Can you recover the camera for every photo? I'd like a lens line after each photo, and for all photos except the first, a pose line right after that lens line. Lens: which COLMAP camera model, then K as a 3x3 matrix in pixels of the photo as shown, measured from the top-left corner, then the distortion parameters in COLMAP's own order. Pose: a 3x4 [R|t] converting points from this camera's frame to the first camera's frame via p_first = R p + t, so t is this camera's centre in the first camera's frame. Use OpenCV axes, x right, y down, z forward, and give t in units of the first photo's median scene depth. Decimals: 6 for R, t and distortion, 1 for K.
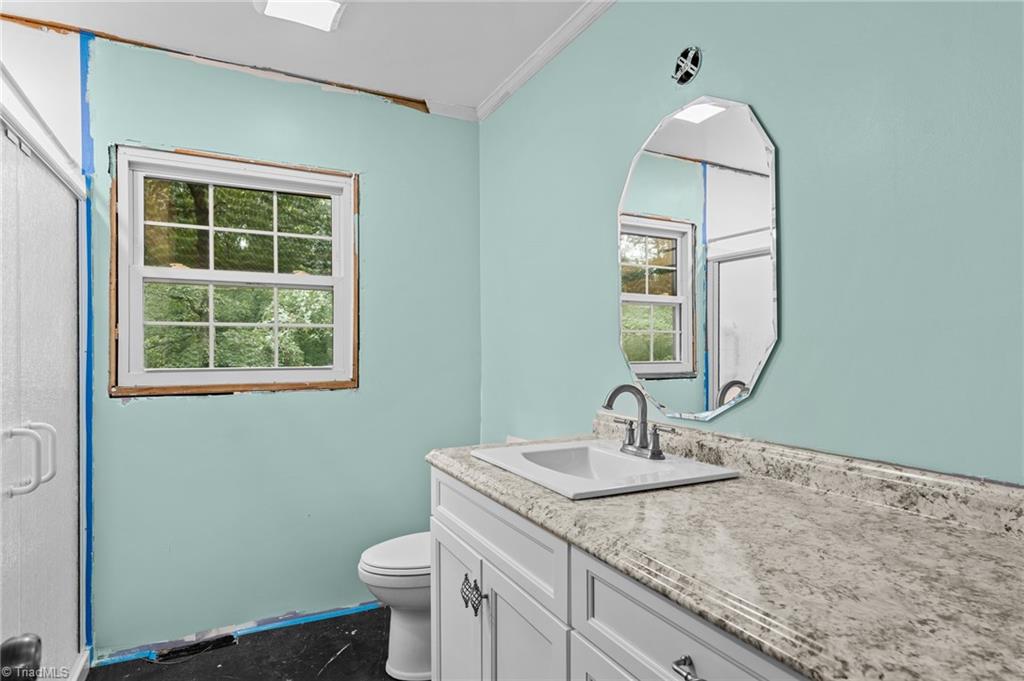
lens RADIAL K [[557.5, 0, 516.6], [0, 557.5, 346.2], [0, 0, 1]] dist [0.001984, -0.001943]
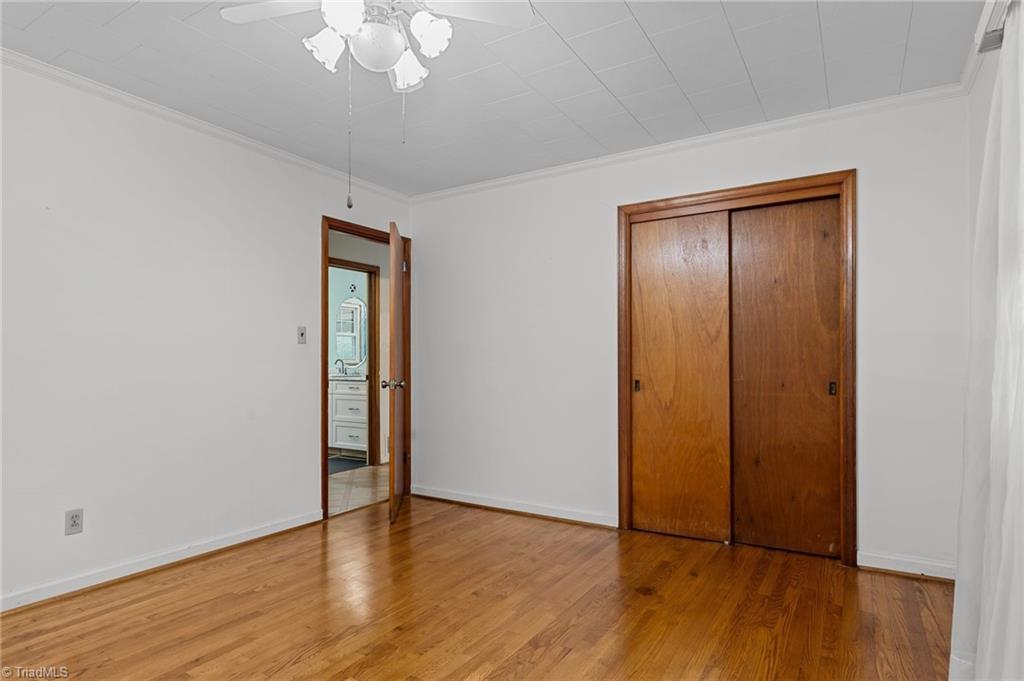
lens RADIAL K [[557.5, 0, 511.8], [0, 557.5, 348.9], [0, 0, 1]] dist [0.001984, -0.001943]
pose [[0.860657, 0.004214, 0.509167, -0.390327], [-0.000212, 0.999969, -0.007917, 0.003146], [-0.509185, 0.006706, 0.860631, -1.570027]]
